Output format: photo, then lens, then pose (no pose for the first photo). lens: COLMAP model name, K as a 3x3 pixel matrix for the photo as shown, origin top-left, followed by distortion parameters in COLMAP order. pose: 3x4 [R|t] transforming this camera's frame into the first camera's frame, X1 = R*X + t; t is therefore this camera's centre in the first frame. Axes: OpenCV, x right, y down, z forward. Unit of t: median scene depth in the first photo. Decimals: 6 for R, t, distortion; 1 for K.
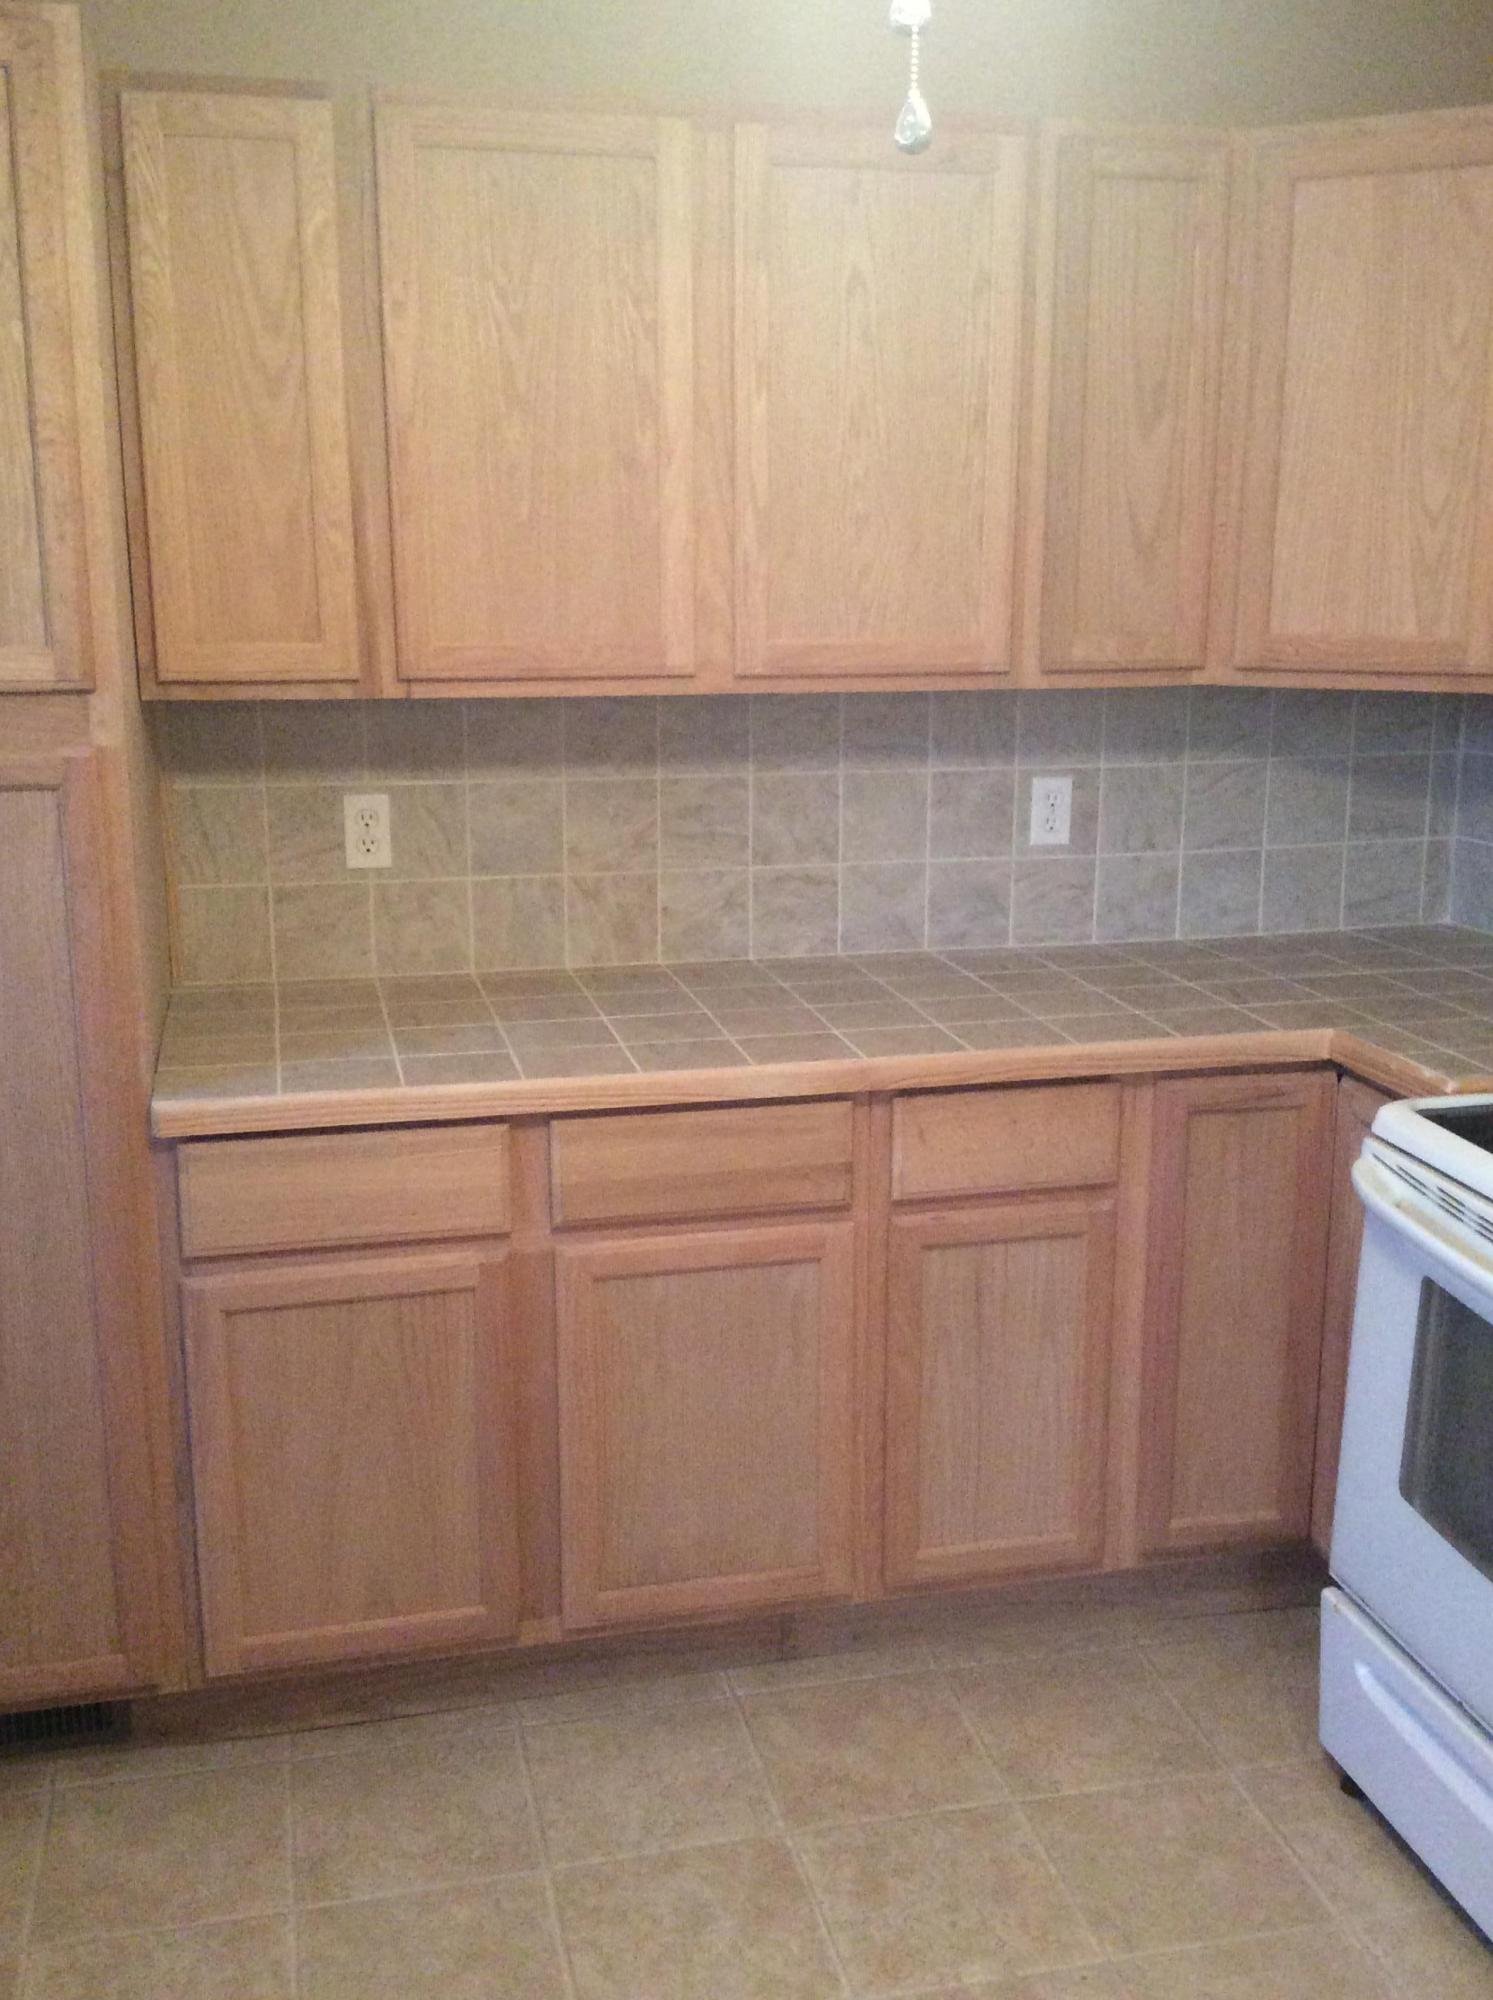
lens RADIAL K [[1989.2, 0, 741.6], [0, 1989.2, 1010.3], [0, 0, 1]] dist [0.060300, 0.000000]
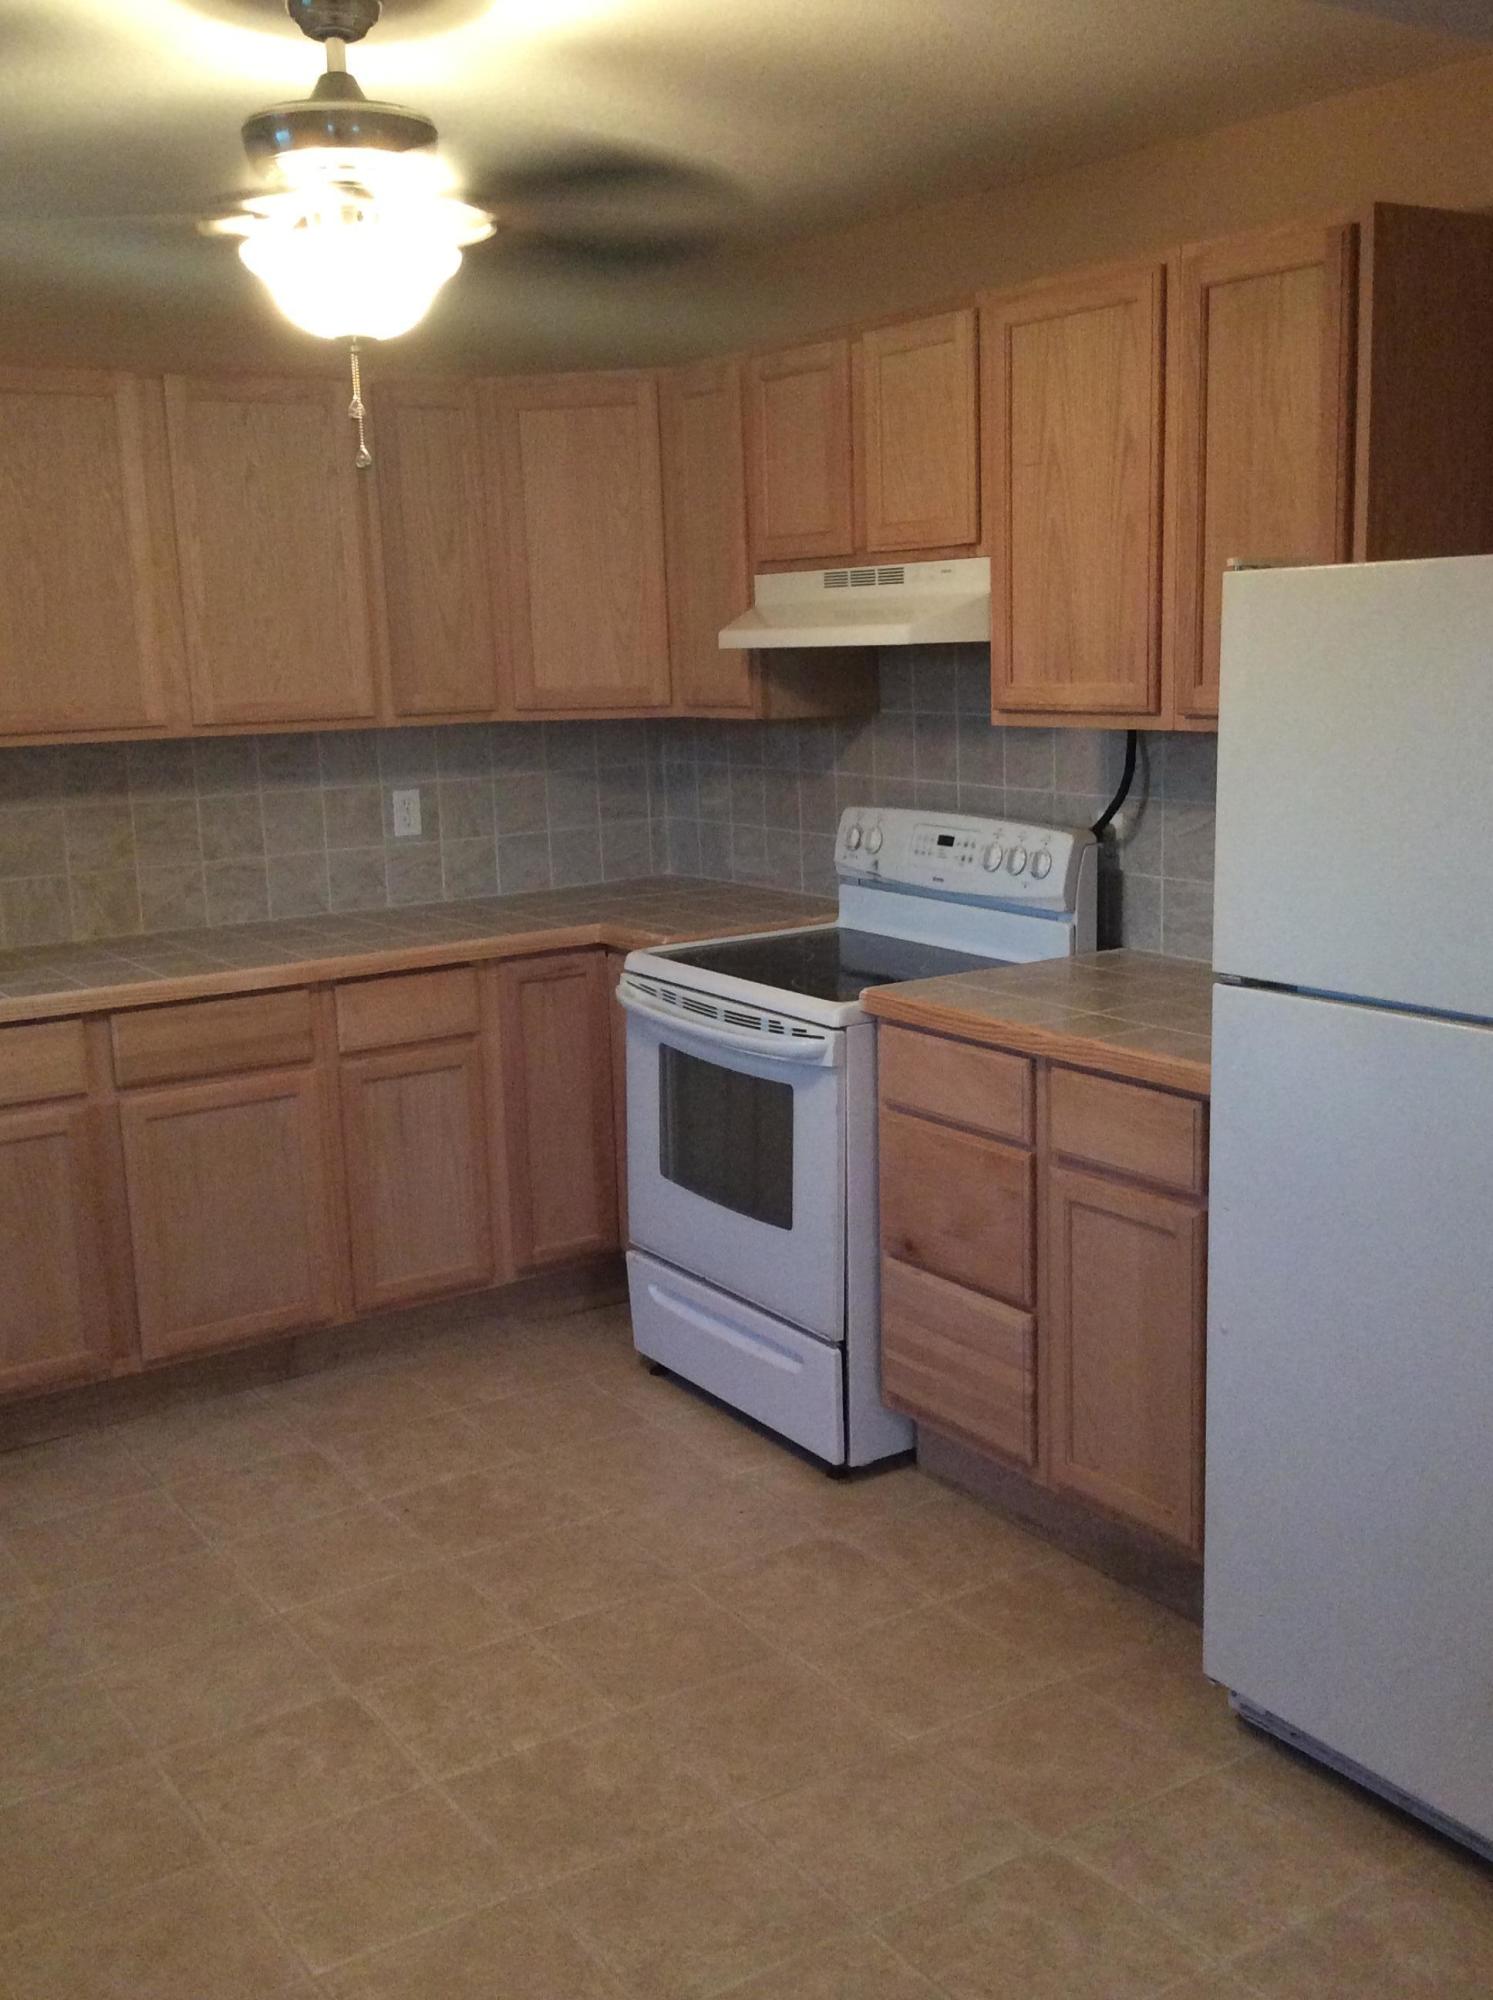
lens RADIAL K [[1989.2, 0, 758.2], [0, 1989.2, 1001.7], [0, 0, 1]] dist [0.060300, 0.000000]
pose [[0.934727, -0.091396, 0.343413, -0.144287], [0.108652, 0.993587, -0.031304, 0.134498], [-0.338349, 0.066573, 0.938663, -0.553414]]
